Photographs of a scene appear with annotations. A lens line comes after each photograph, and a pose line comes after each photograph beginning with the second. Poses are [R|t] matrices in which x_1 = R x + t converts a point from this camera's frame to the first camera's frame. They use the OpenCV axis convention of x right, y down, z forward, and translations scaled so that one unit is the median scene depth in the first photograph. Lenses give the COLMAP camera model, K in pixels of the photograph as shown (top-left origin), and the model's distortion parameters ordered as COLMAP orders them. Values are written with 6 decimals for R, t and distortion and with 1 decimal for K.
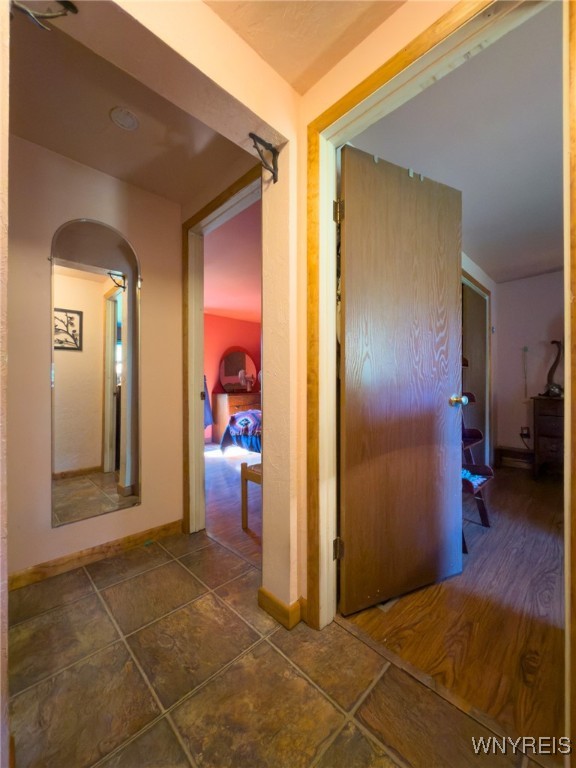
lens RADIAL K [[308.7, 0, 288.0], [0, 308.7, 384.0], [0, 0, 1]] dist [-0.001022, -0.000217]
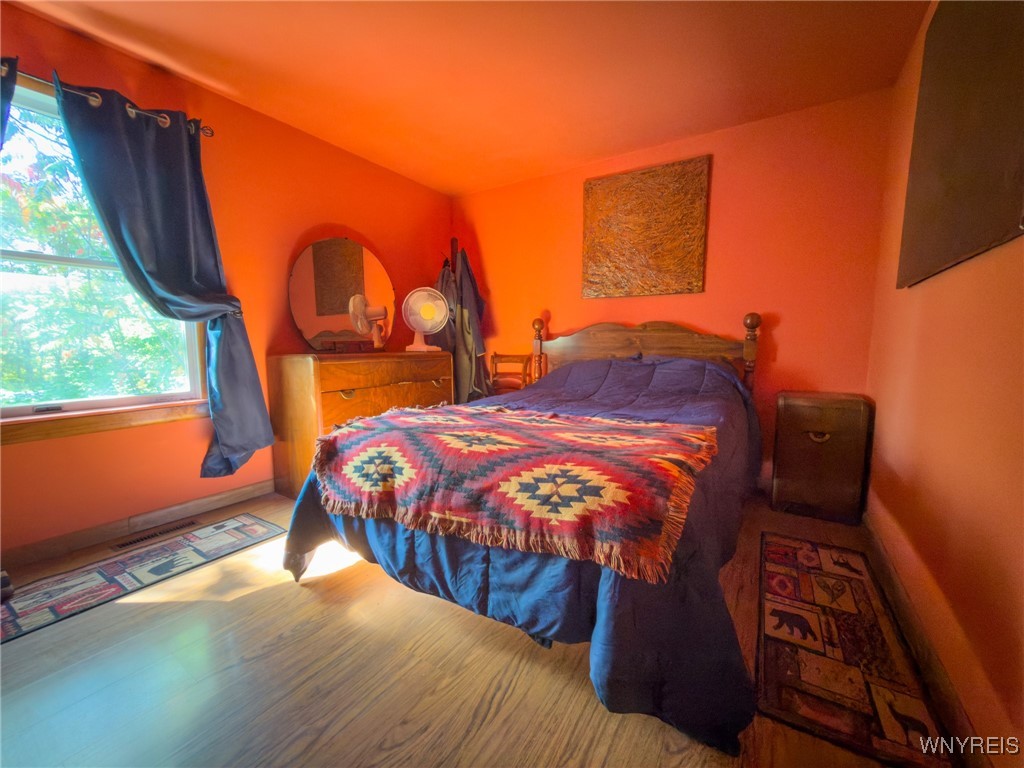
lens RADIAL K [[411.6, 0, 512.0], [0, 411.6, 384.0], [0, 0, 1]] dist [-0.001022, -0.000217]
pose [[0.977328, -0.017728, 0.210989, -0.102961], [-0.003998, 0.994766, 0.102105, 0.020907], [-0.211695, -0.100633, 0.972141, 0.653690]]
